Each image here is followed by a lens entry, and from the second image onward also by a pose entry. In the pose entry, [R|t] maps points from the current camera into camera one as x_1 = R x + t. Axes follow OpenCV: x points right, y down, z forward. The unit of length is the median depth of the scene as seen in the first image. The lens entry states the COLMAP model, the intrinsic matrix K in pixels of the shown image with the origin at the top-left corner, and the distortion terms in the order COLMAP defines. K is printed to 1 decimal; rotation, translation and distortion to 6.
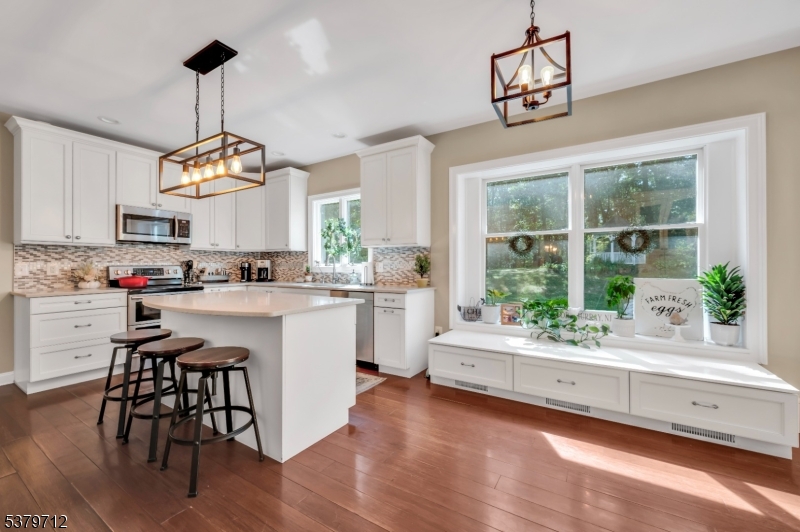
lens RADIAL K [[327.3, 0, 400.1], [0, 327.3, 266.6], [0, 0, 1]] dist [-0.001307, -0.000134]
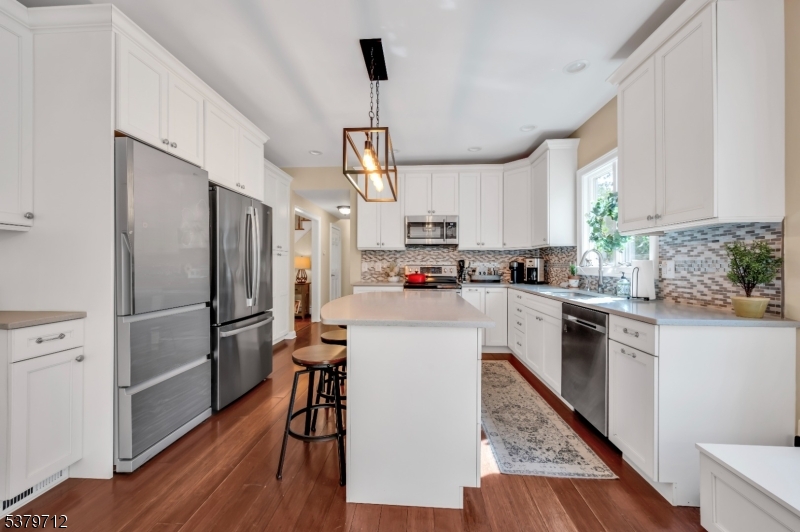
lens RADIAL K [[327.3, 0, 400.1], [0, 327.3, 266.6], [0, 0, 1]] dist [-0.001307, -0.000134]
pose [[0.469433, 0.008014, -0.882931, 0.209100], [-0.006875, 0.999962, 0.005421, -0.002403], [0.882941, 0.003525, 0.469471, 0.352400]]
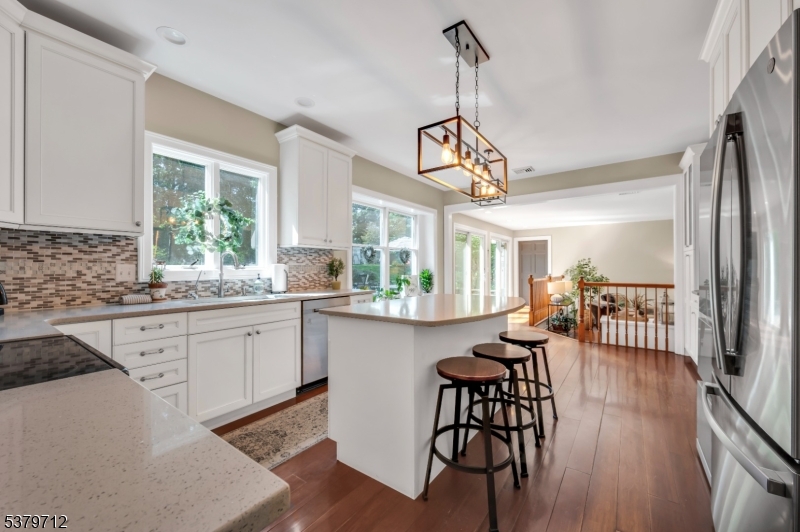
lens RADIAL K [[327.3, 0, 400.1], [0, 327.3, 266.6], [0, 0, 1]] dist [-0.001307, -0.000134]
pose [[0.051988, 0.006579, 0.998626, -0.870368], [0.005801, 0.999959, -0.006890, -0.000778], [-0.998631, 0.006152, 0.051948, 0.670208]]
